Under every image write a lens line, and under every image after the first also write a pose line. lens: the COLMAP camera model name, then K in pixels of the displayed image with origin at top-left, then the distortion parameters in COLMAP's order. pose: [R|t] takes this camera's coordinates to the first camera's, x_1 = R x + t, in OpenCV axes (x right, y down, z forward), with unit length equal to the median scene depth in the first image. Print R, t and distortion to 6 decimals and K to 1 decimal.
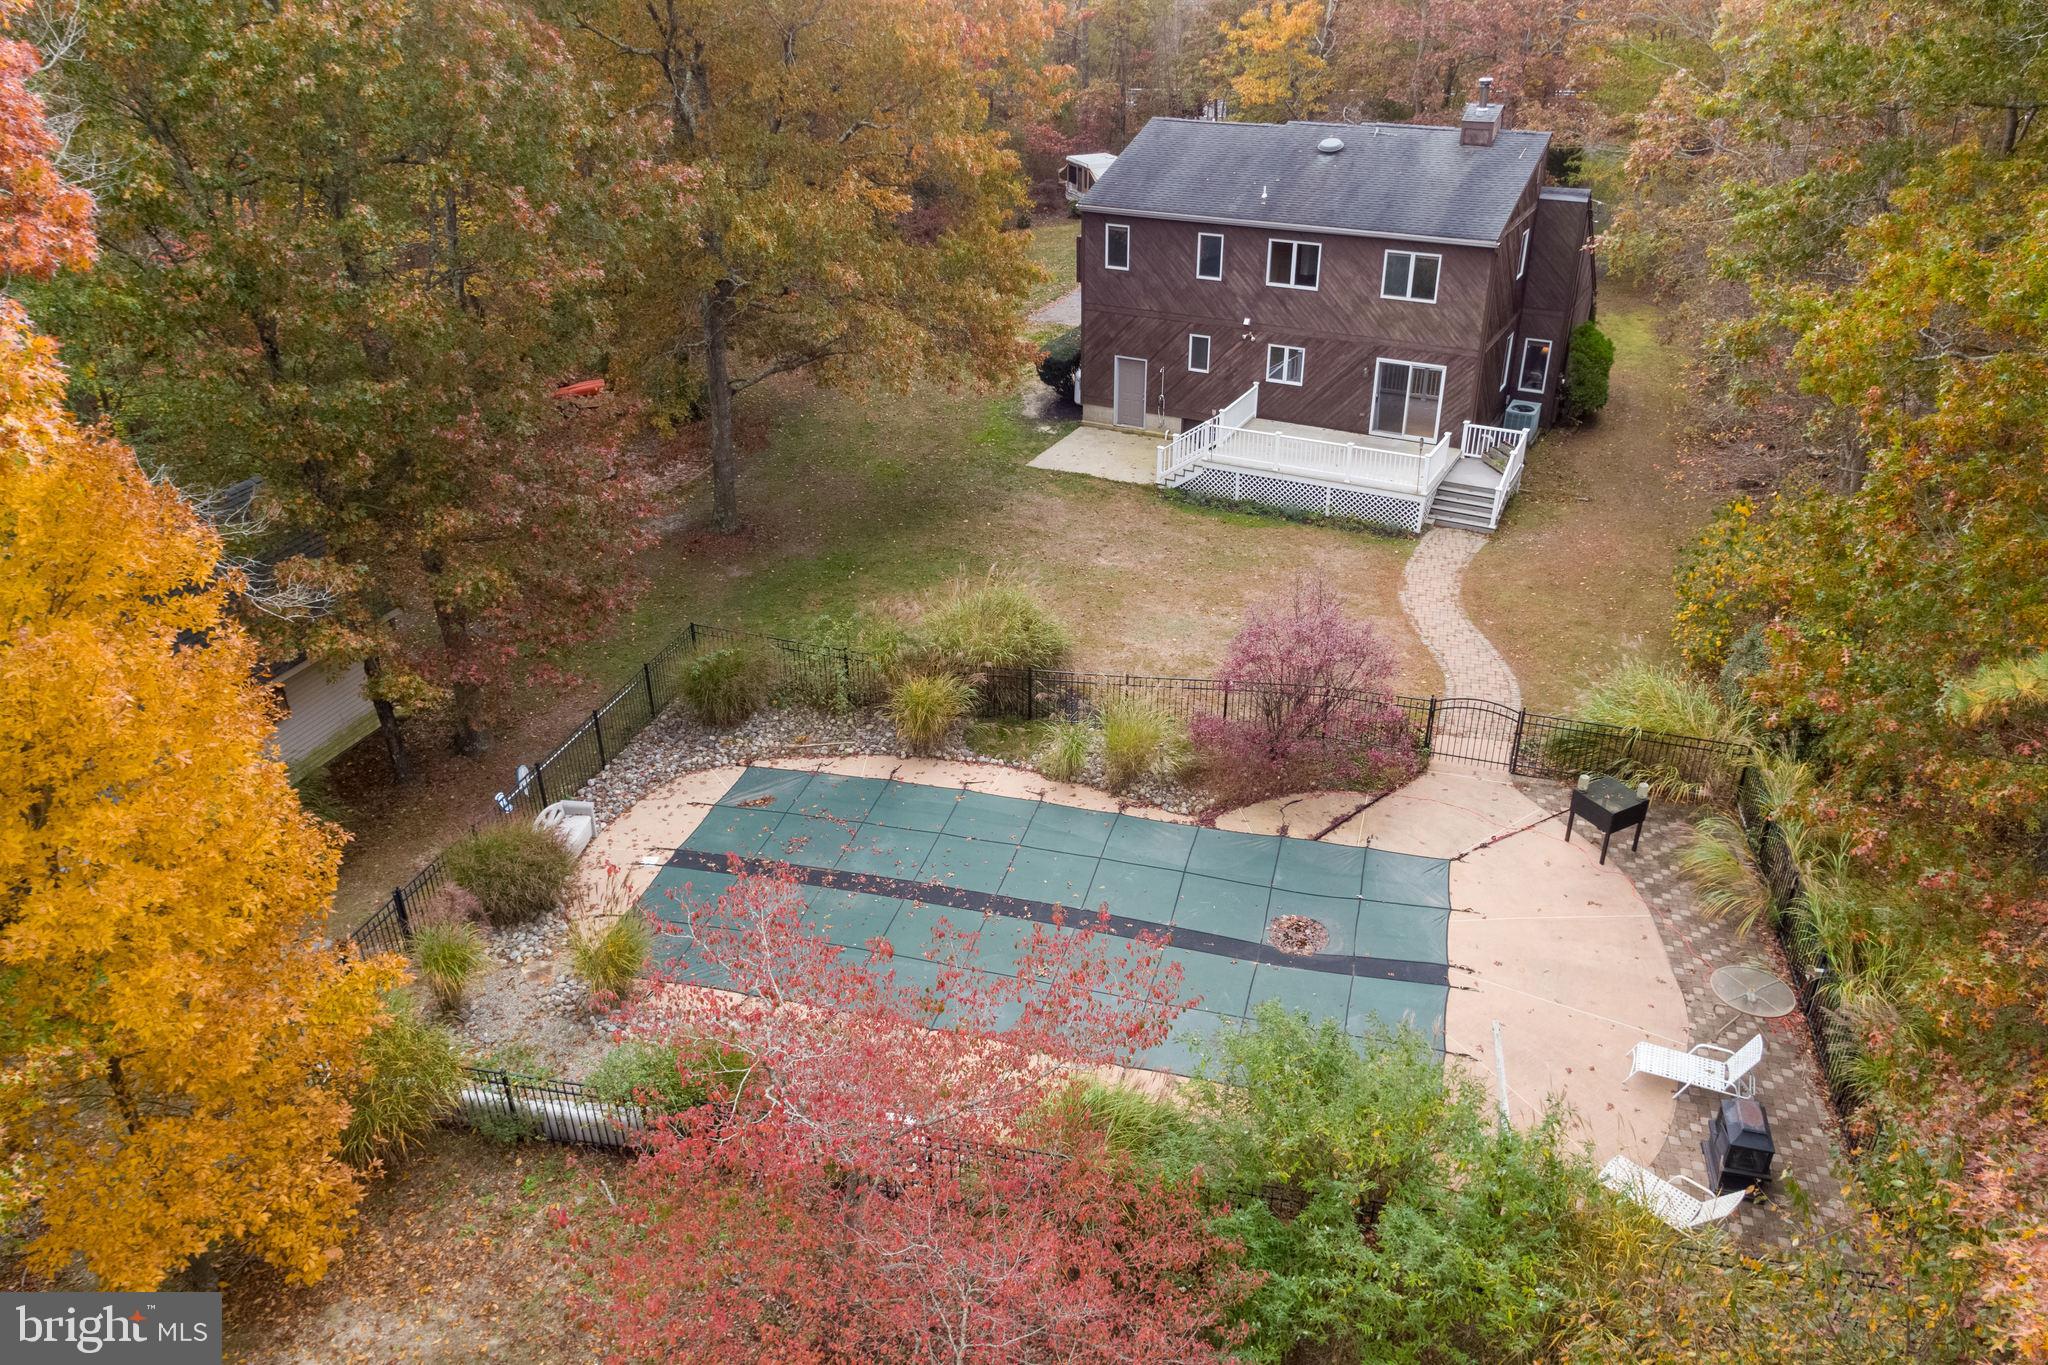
lens RADIAL K [[1426.8, 0, 1023.4], [0, 1426.8, 681.1], [0, 0, 1]] dist [-0.007447, -0.000097]
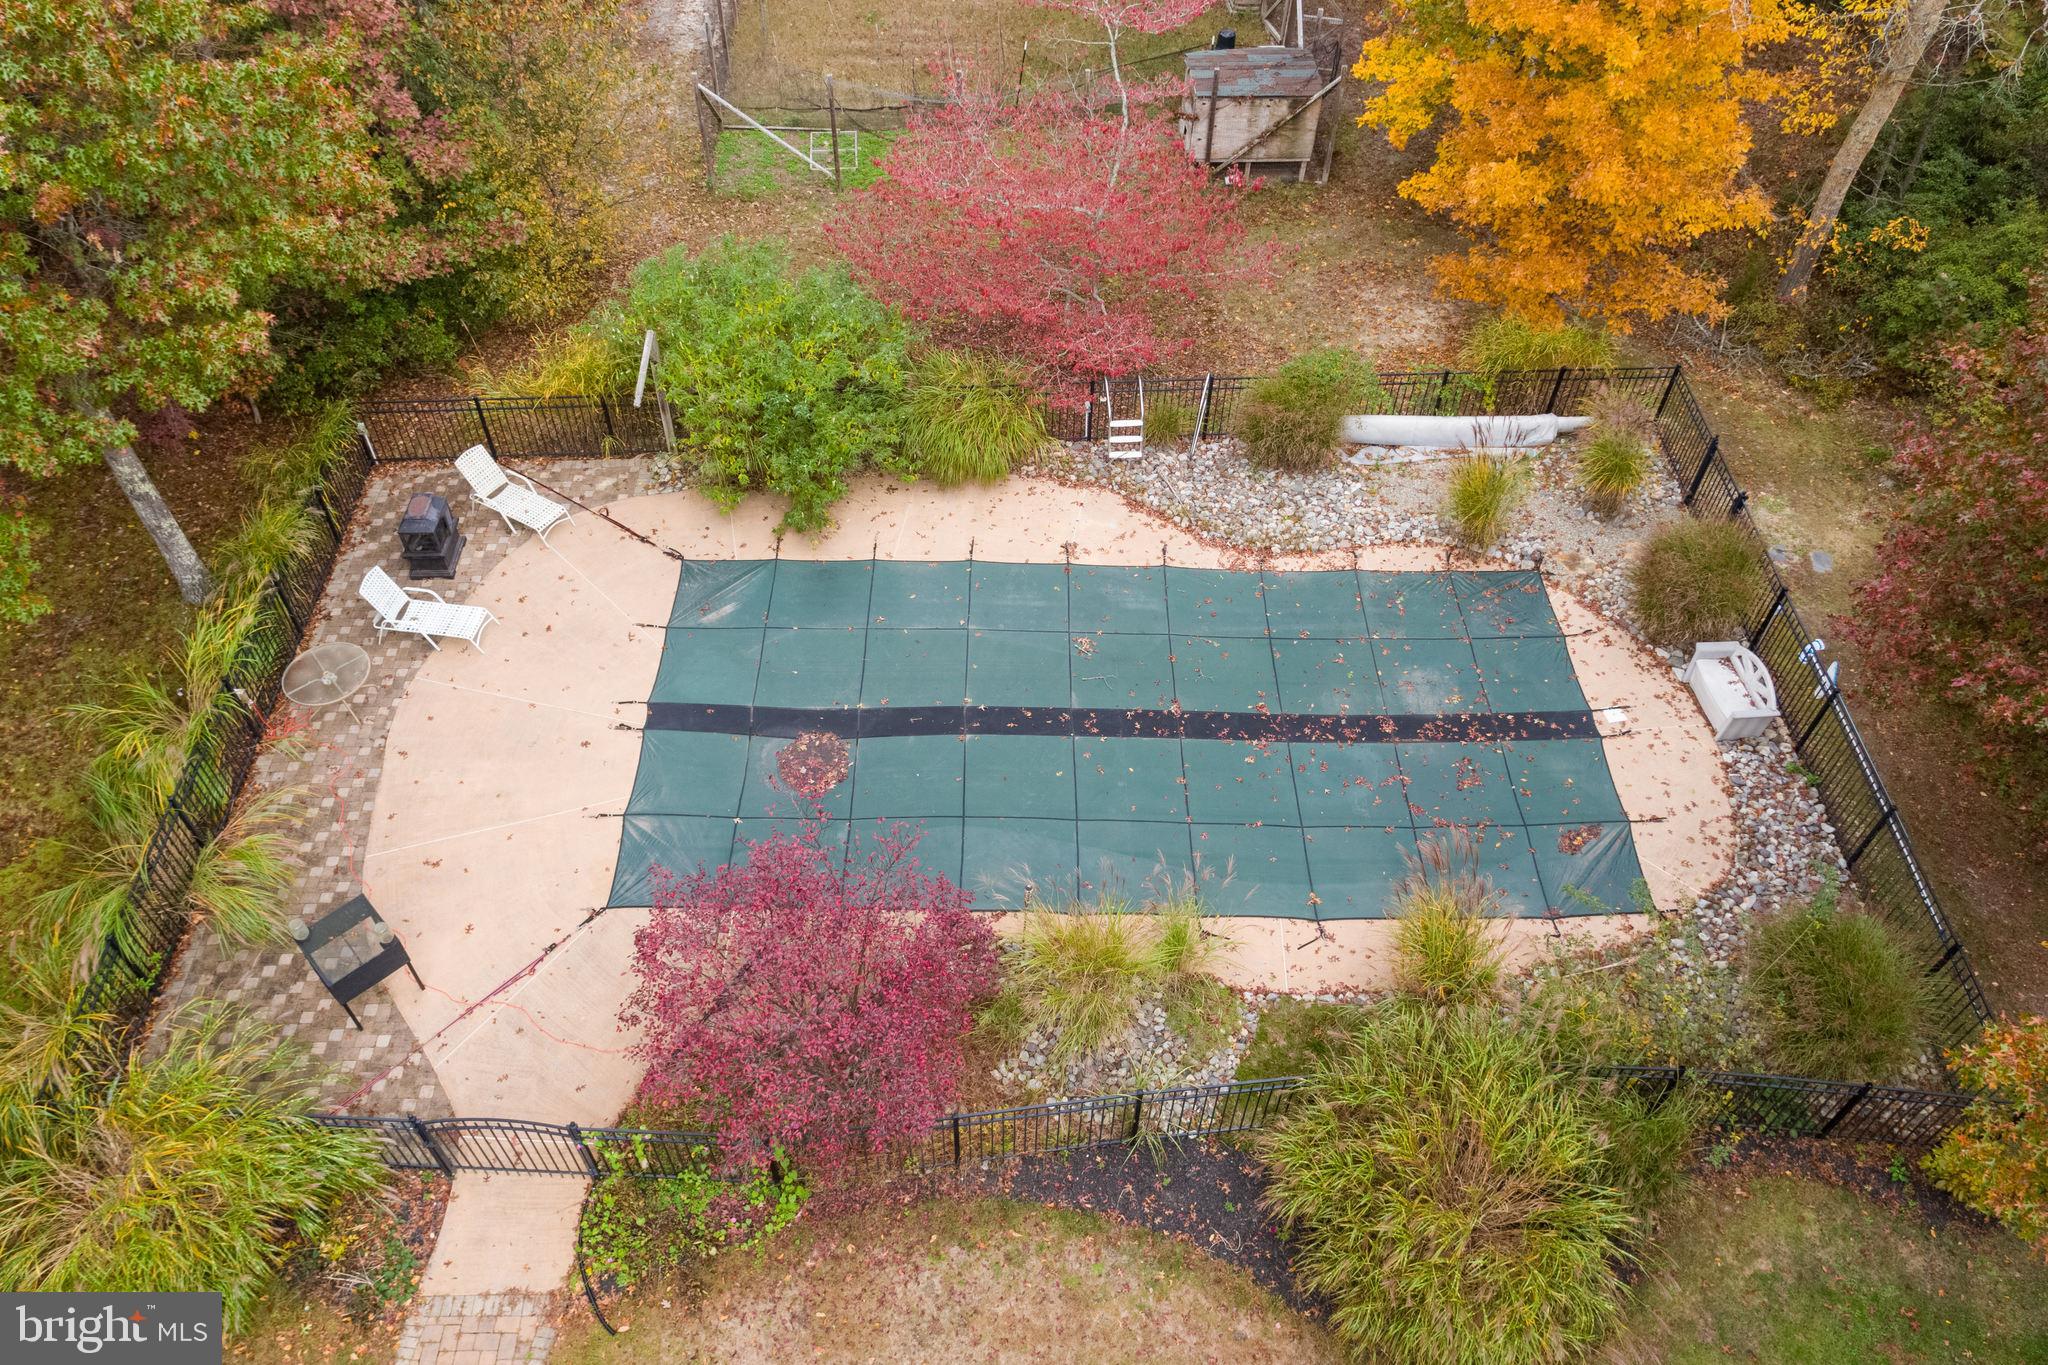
lens RADIAL K [[1426.8, 0, 1020.9], [0, 1426.8, 679.7], [0, 0, 1]] dist [-0.007447, -0.000097]
pose [[-0.963004, 0.200629, -0.179919, 0.208957], [-0.134690, 0.219936, 0.966171, -0.634574], [0.233413, 0.954660, -0.184777, 1.096111]]
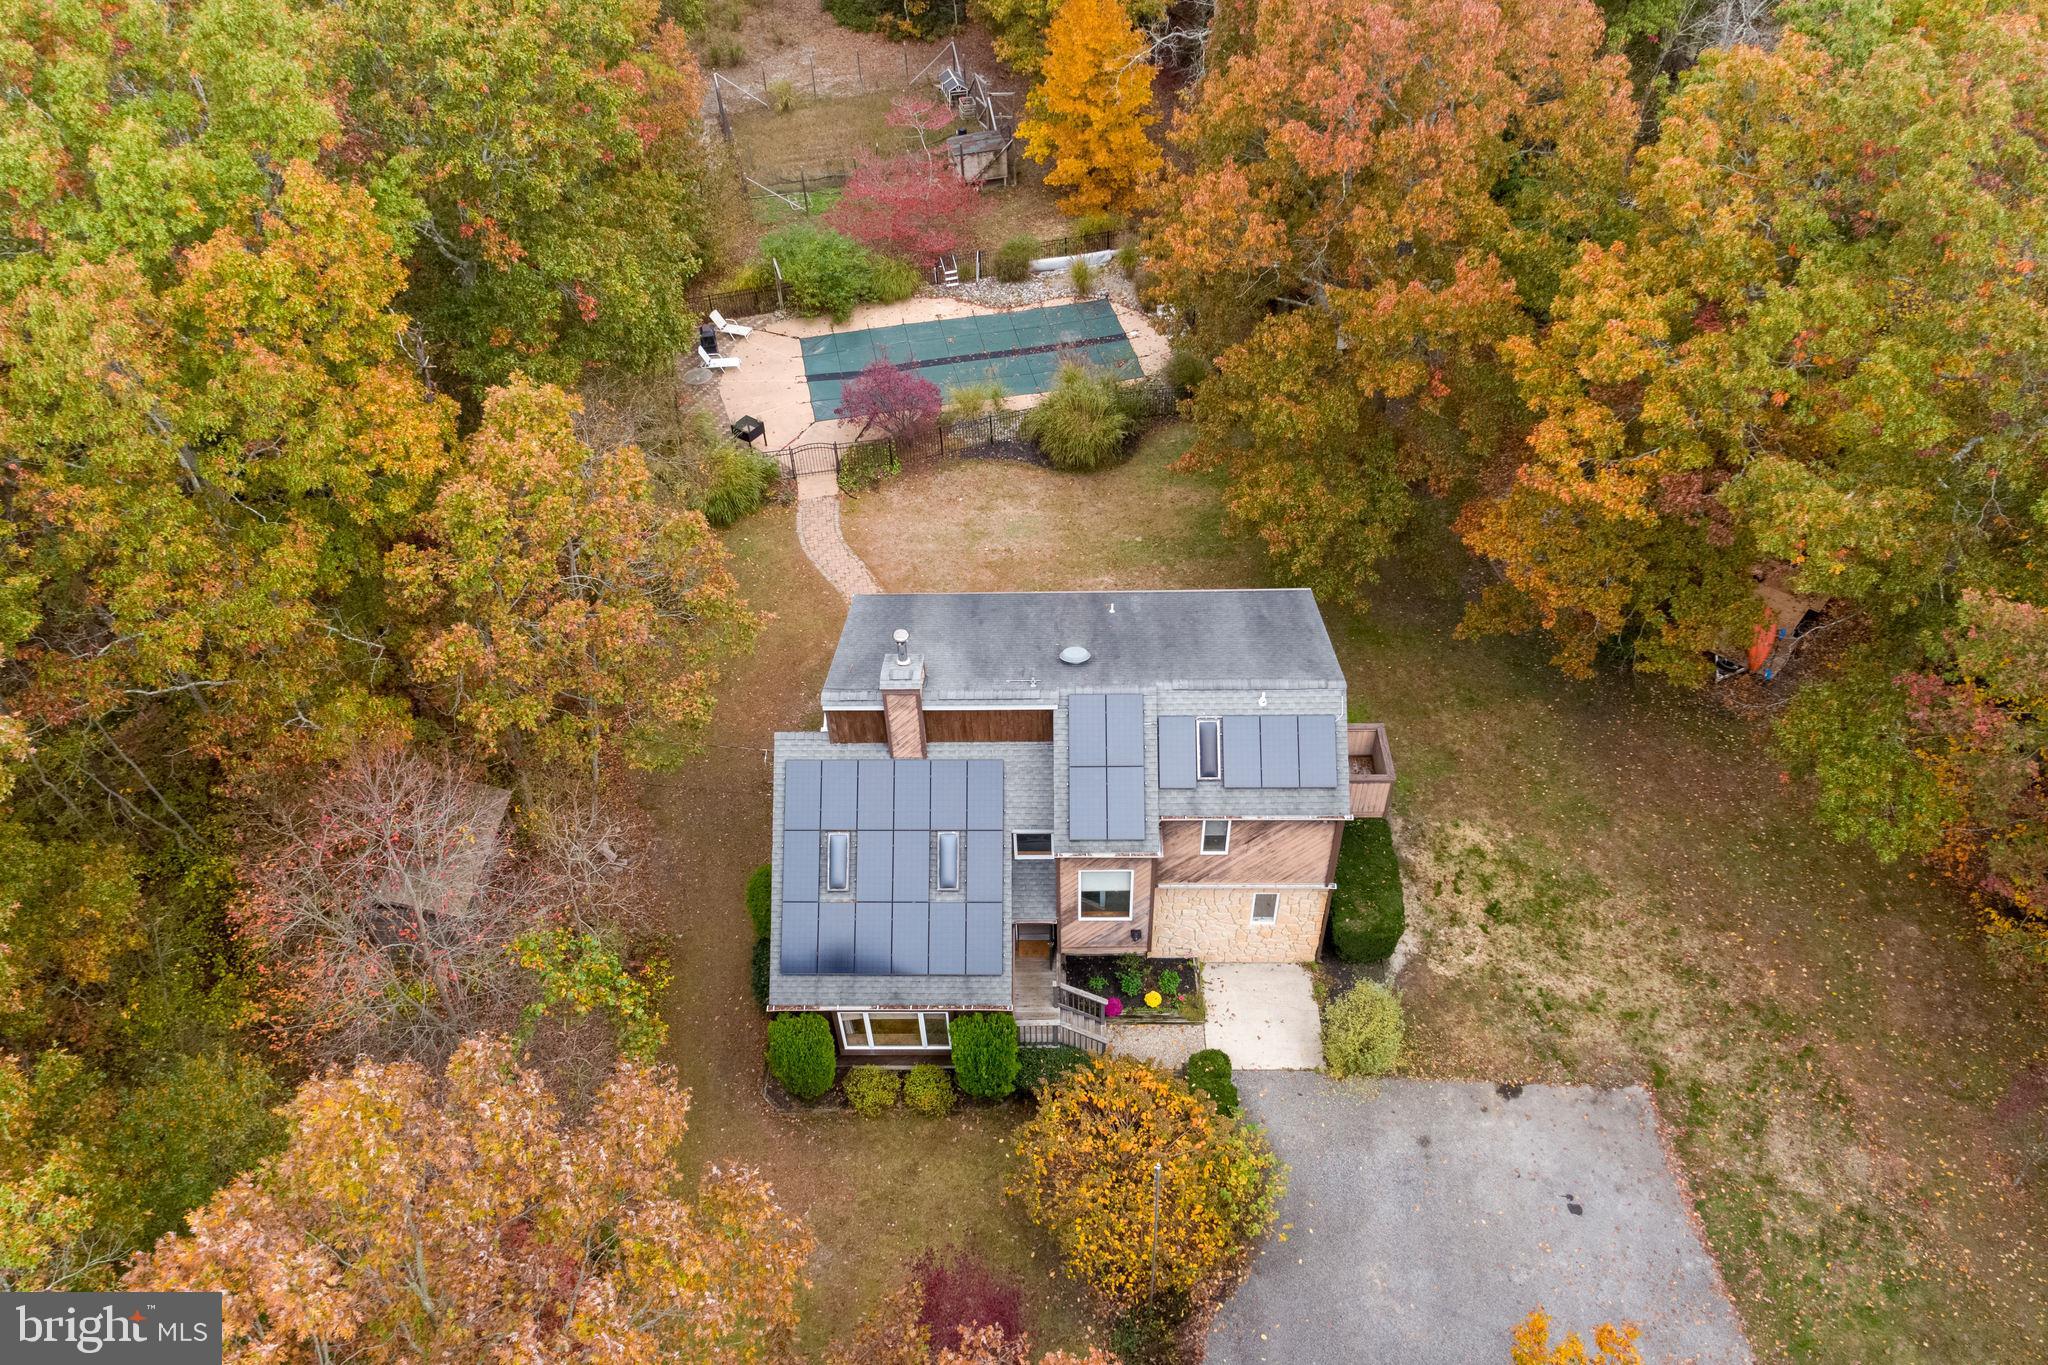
lens RADIAL K [[1426.8, 0, 1026.5], [0, 1426.8, 685.5], [0, 0, 1]] dist [-0.007447, -0.000097]
pose [[-0.886847, 0.351930, -0.299410, 0.834938], [-0.190316, 0.312255, 0.930740, -1.920614], [0.421048, 0.882407, -0.209945, 2.012160]]
